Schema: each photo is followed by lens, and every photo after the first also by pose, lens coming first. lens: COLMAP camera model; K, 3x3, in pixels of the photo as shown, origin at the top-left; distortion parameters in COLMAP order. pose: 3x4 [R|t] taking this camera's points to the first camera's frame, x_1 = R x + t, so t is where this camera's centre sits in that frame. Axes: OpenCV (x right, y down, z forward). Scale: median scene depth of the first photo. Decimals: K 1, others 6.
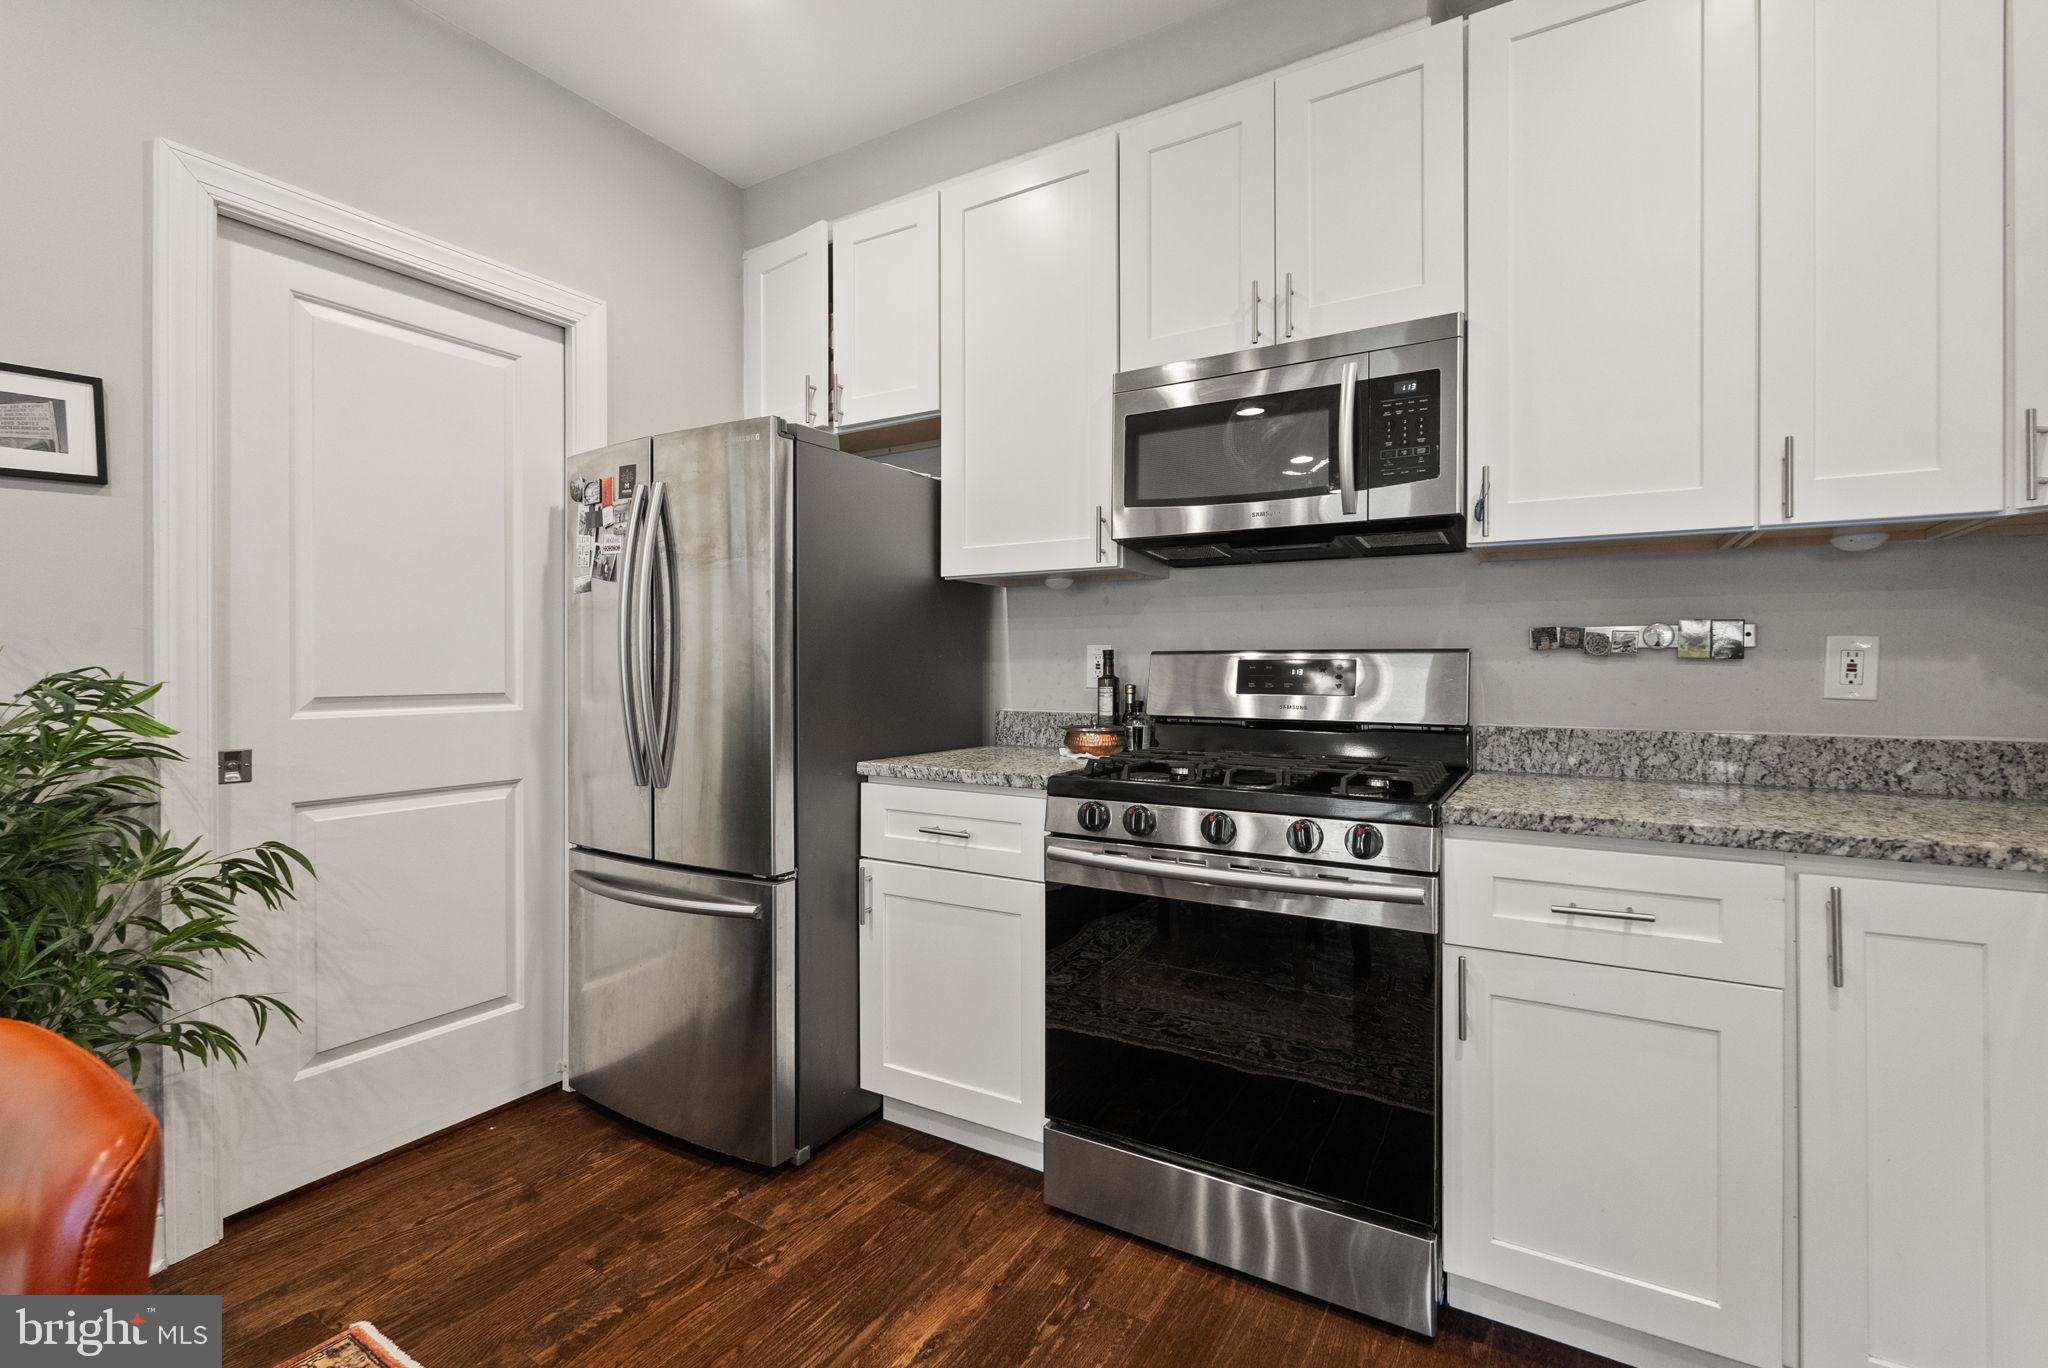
lens RADIAL K [[903.0, 0, 1032.6], [0, 903.0, 672.9], [0, 0, 1]] dist [-0.002986, 0.000732]
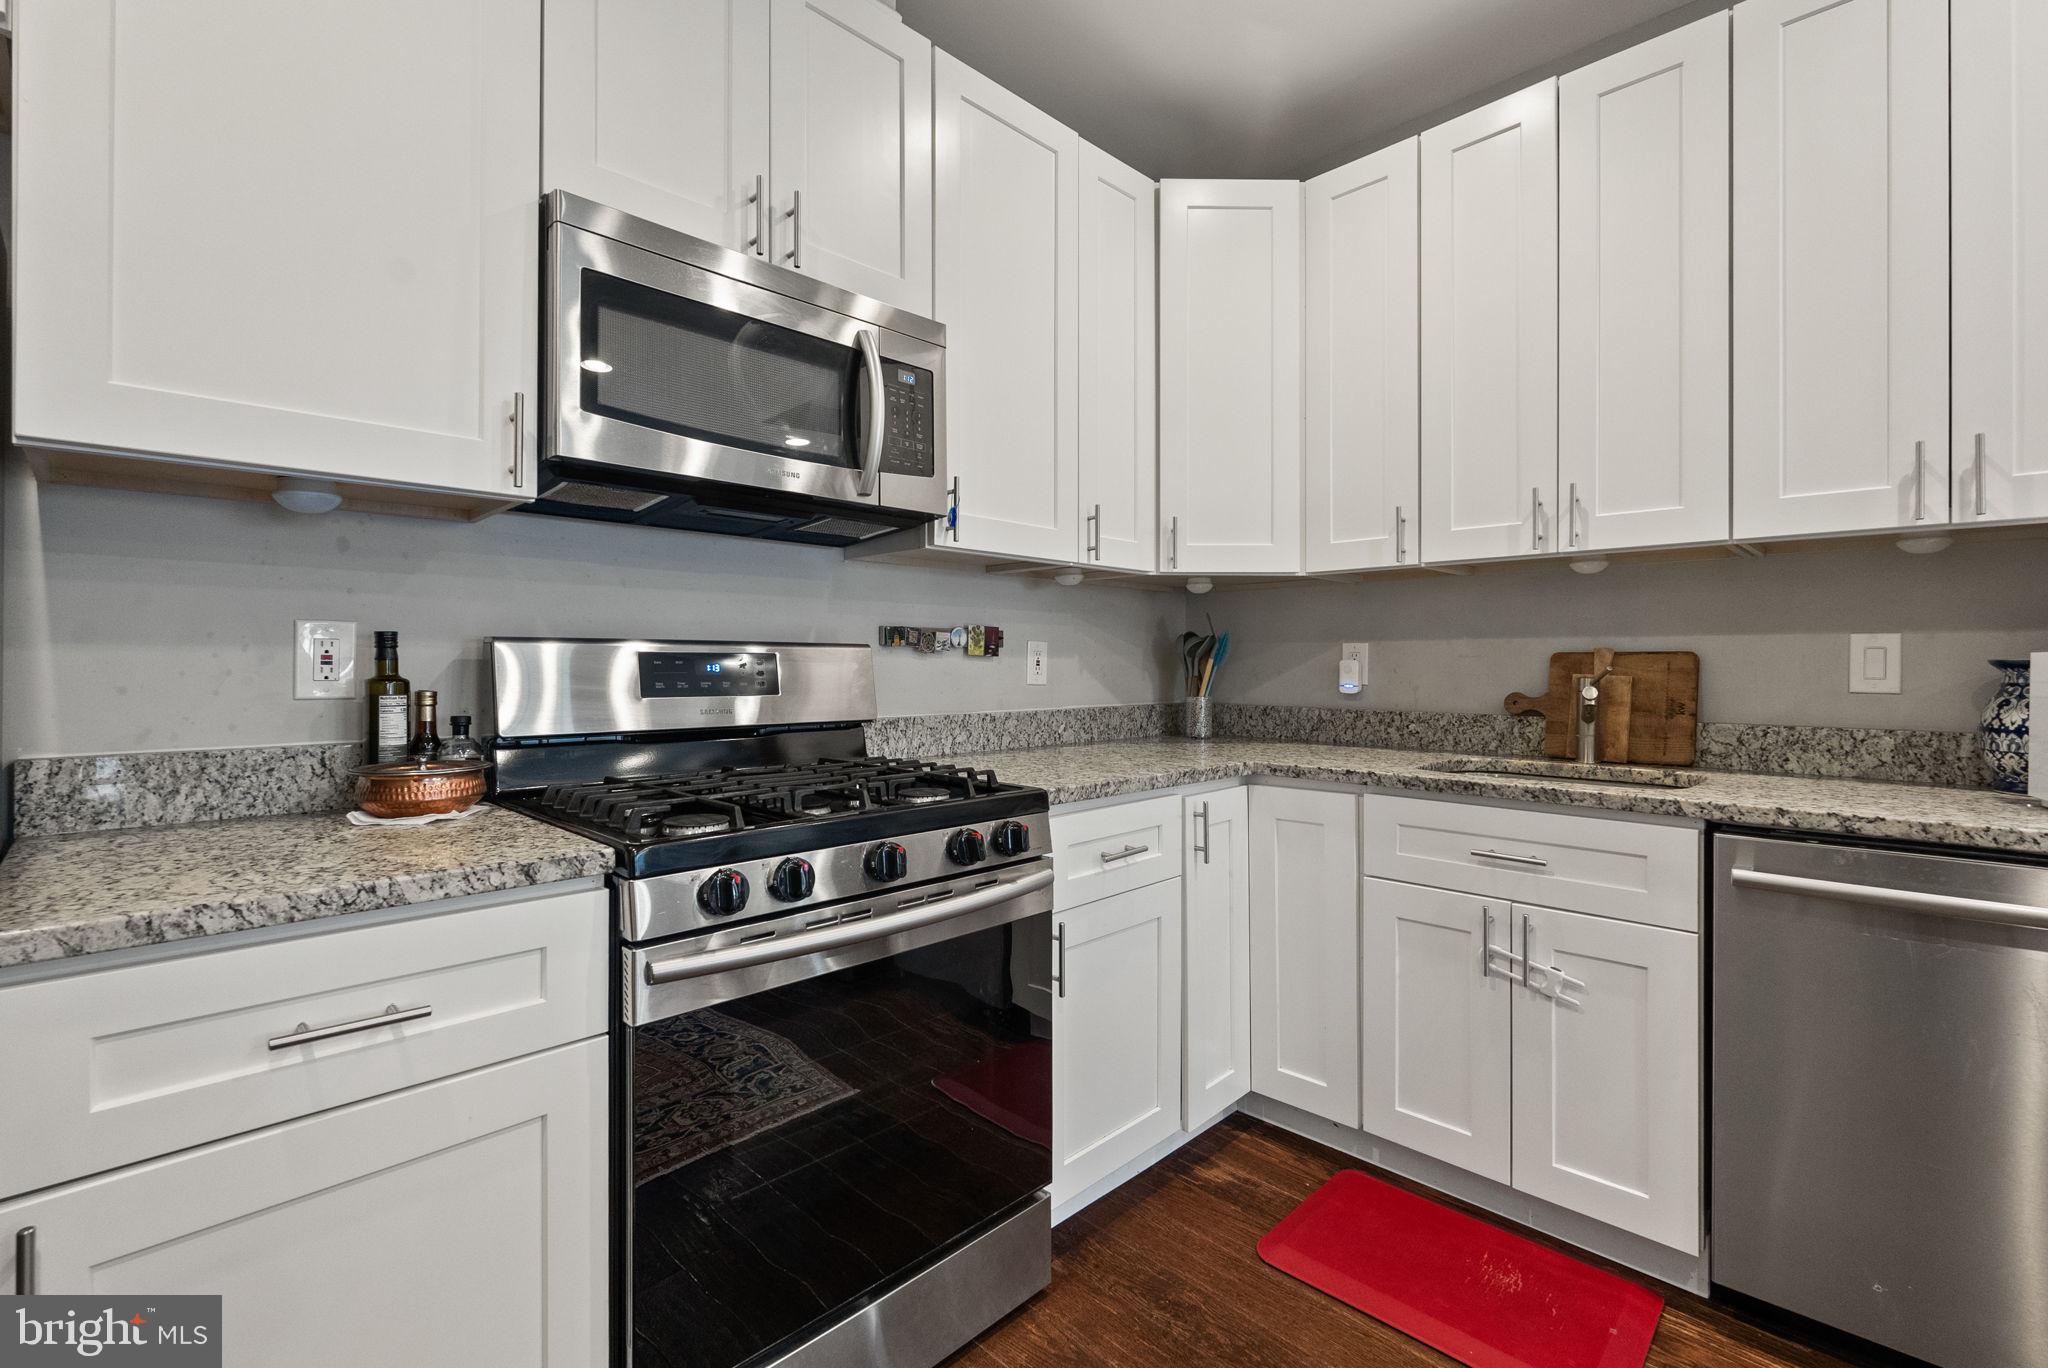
lens RADIAL K [[903.0, 0, 1027.9], [0, 903.0, 665.4], [0, 0, 1]] dist [-0.002986, 0.000732]
pose [[0.247203, -0.002694, 0.968960, -0.463739], [0.003357, 0.999993, 0.001924, -0.004304], [-0.968958, 0.002777, 0.247210, 0.574791]]
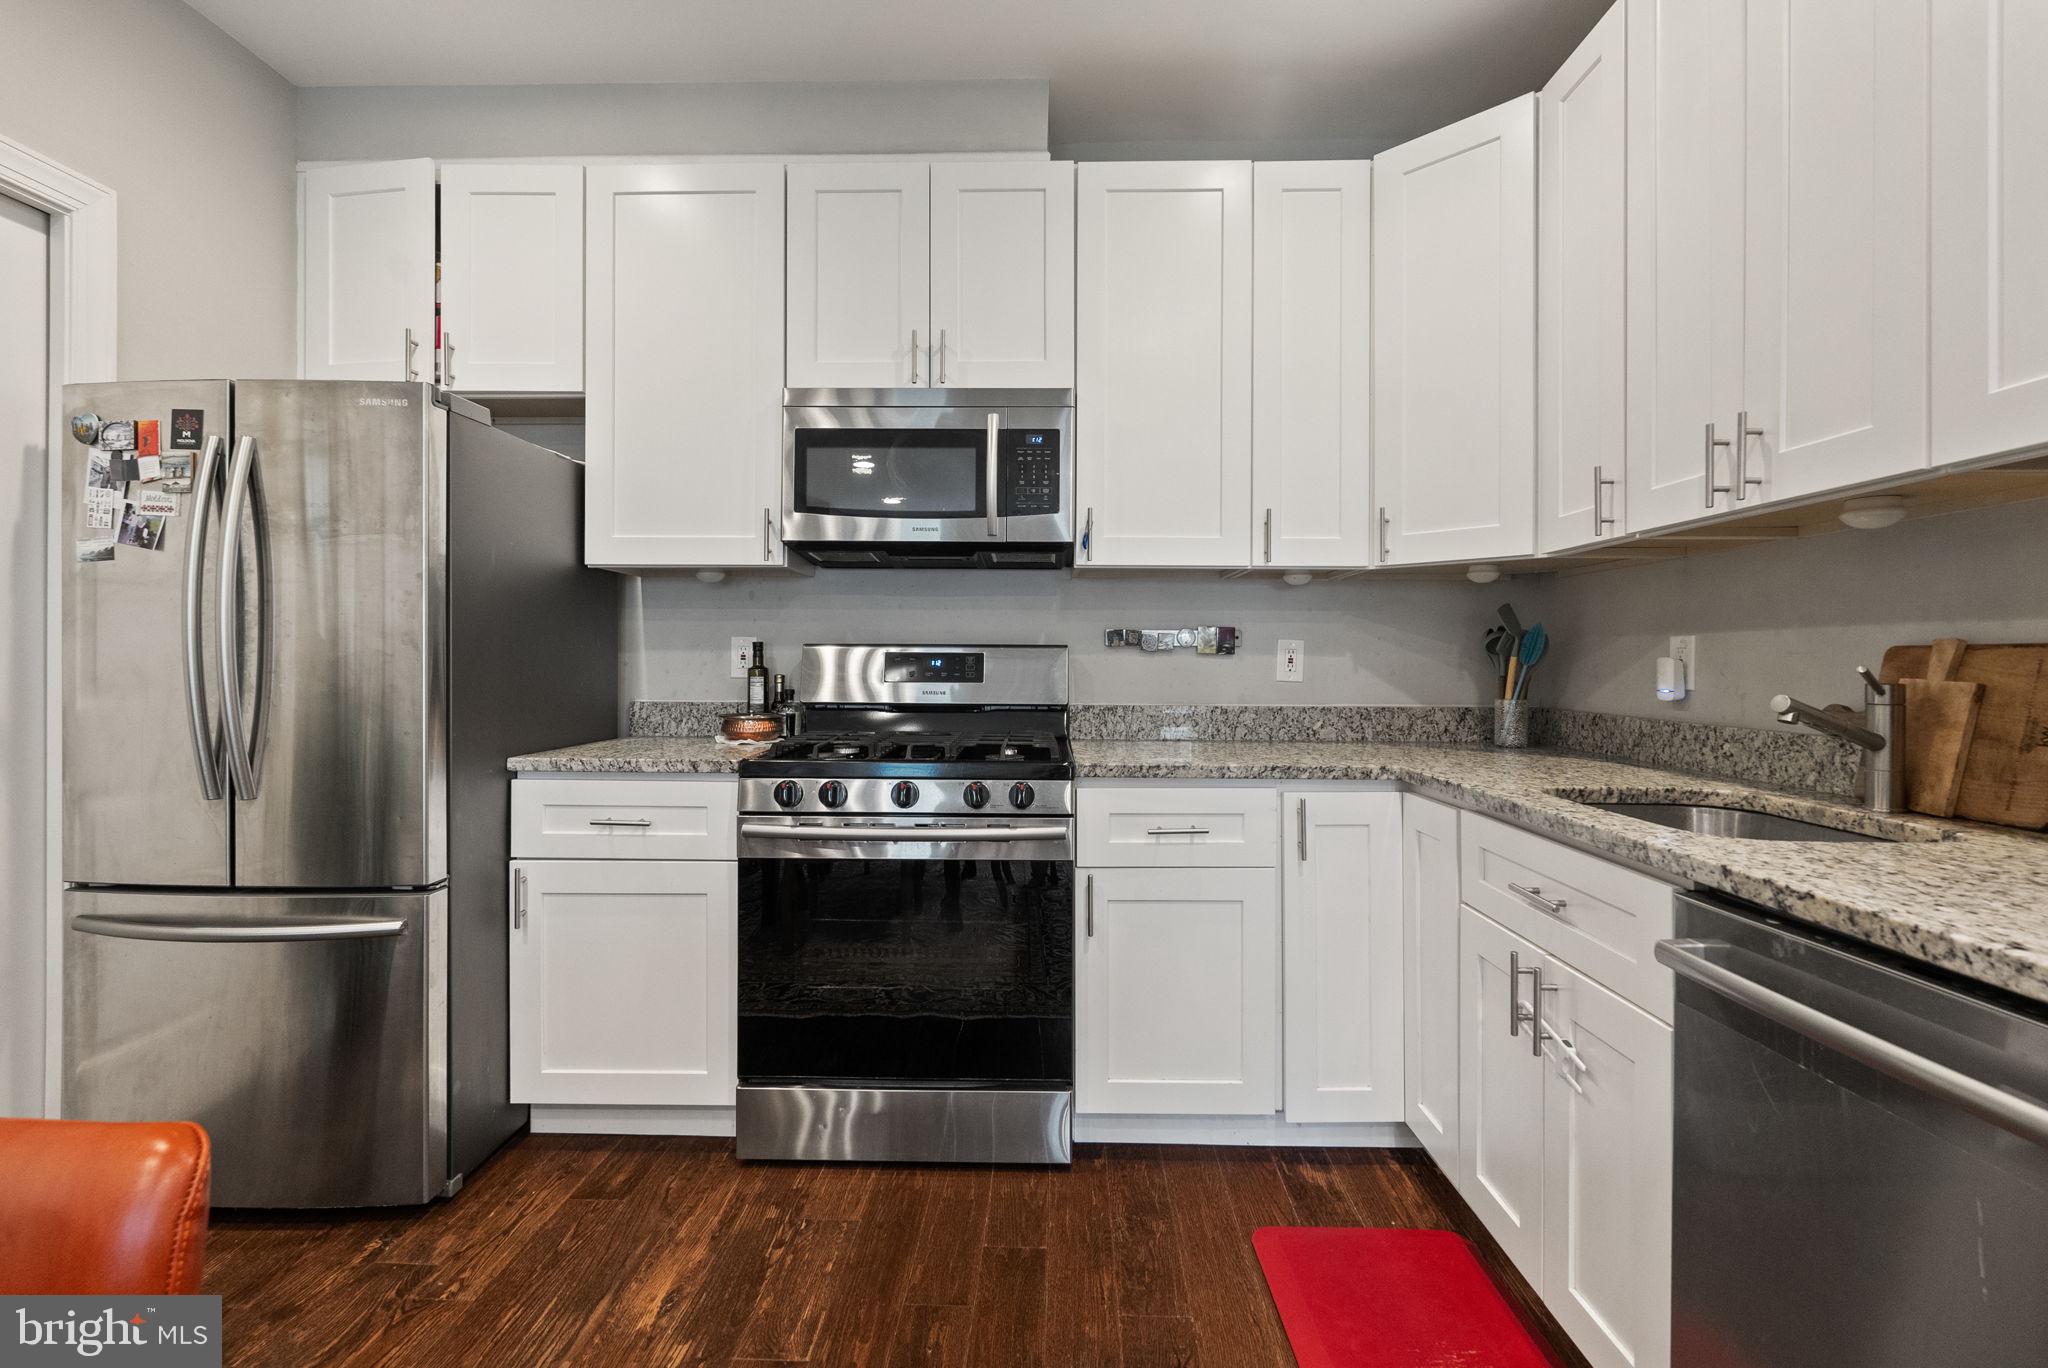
lens RADIAL K [[903.0, 0, 1027.4], [0, 903.0, 665.0], [0, 0, 1]] dist [-0.002986, 0.000732]
pose [[0.868997, -0.000109, 0.494817, -0.206073], [-0.001173, 0.999997, 0.002281, -0.001222], [-0.494816, -0.002563, 0.868994, -0.094155]]
